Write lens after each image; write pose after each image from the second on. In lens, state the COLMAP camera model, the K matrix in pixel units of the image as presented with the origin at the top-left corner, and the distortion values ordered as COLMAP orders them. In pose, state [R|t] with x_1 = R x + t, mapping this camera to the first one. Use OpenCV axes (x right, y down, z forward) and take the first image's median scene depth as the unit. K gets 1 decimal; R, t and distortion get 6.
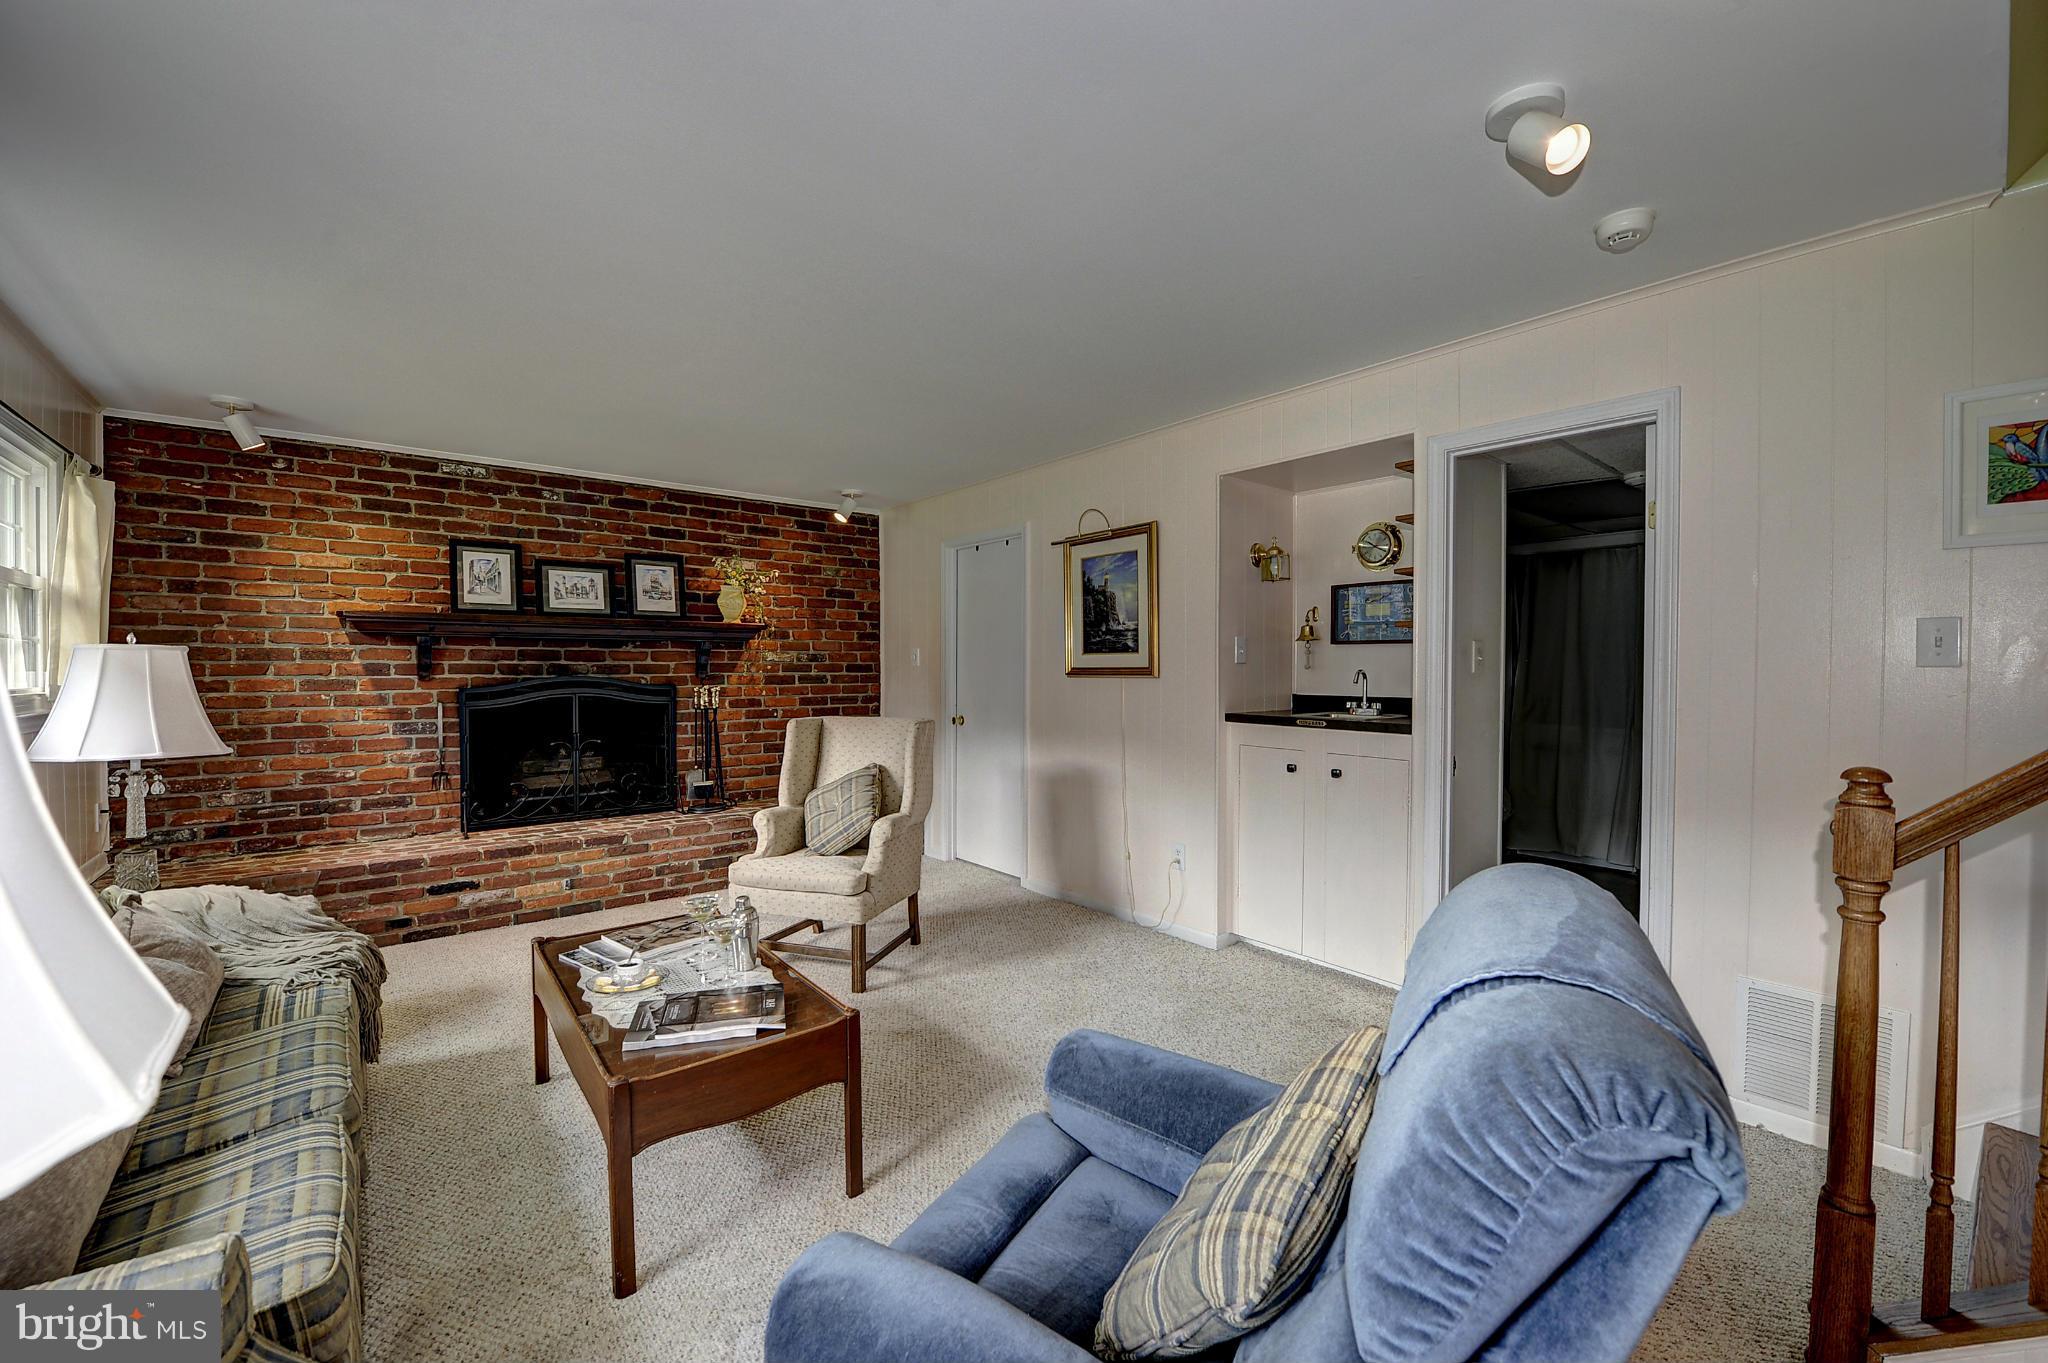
lens RADIAL K [[805.6, 0, 1028.0], [0, 805.6, 676.7], [0, 0, 1]] dist [-0.025840, -0.000576]
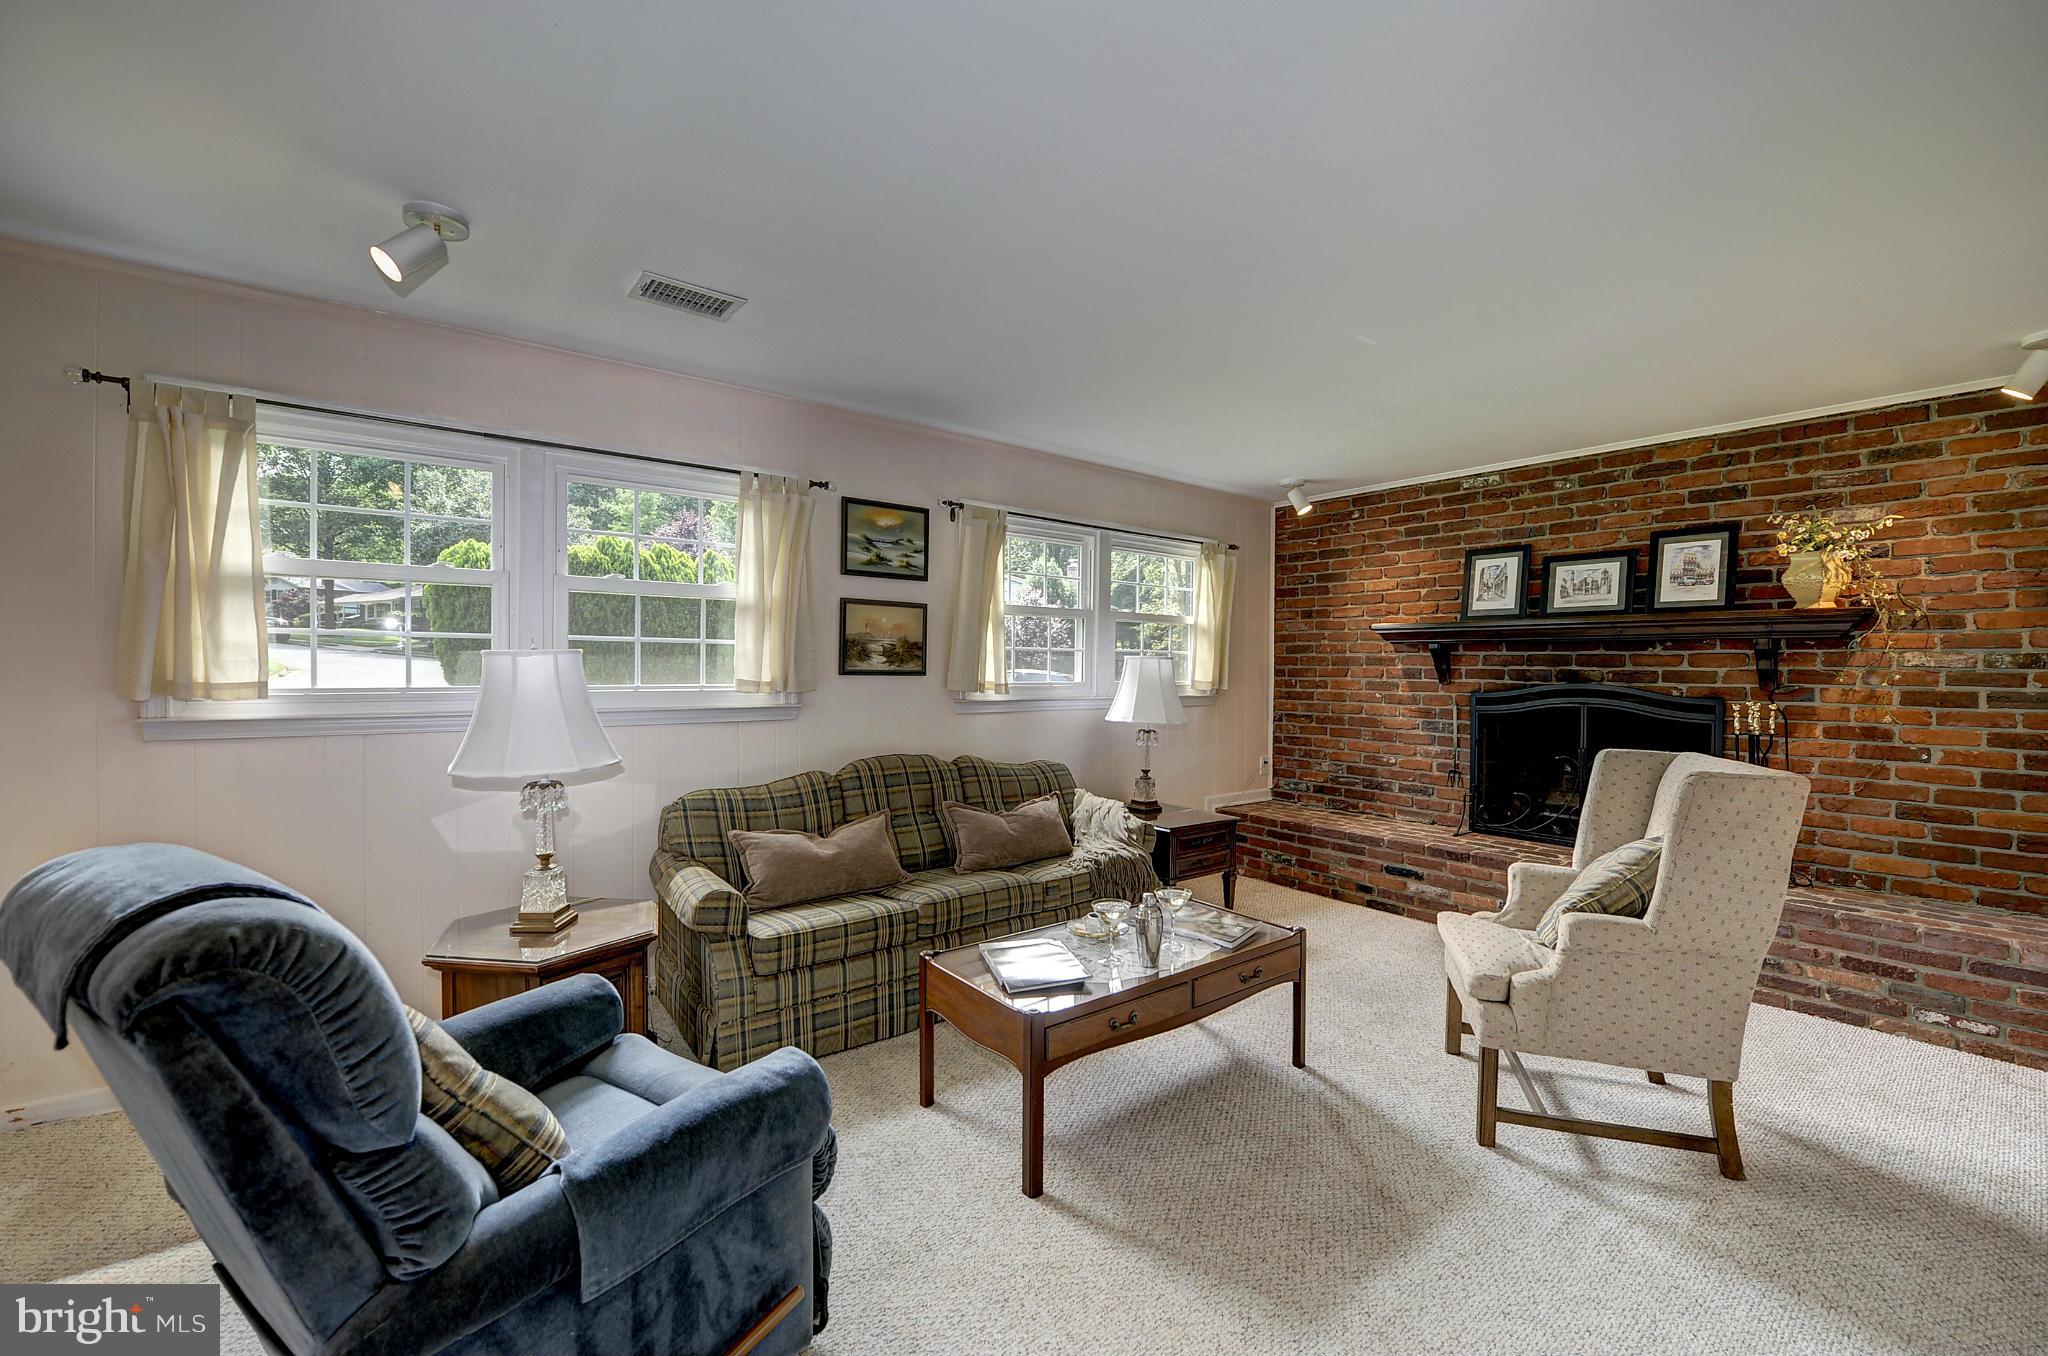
lens RADIAL K [[805.3, 0, 1027.2], [0, 805.3, 672.8], [0, 0, 1]] dist [-0.027894, -0.000189]
pose [[-0.031583, 0.006467, -0.999480, 0.328358], [-0.021387, 0.999746, 0.007145, -0.005905], [0.999272, 0.021602, -0.031436, 0.422395]]
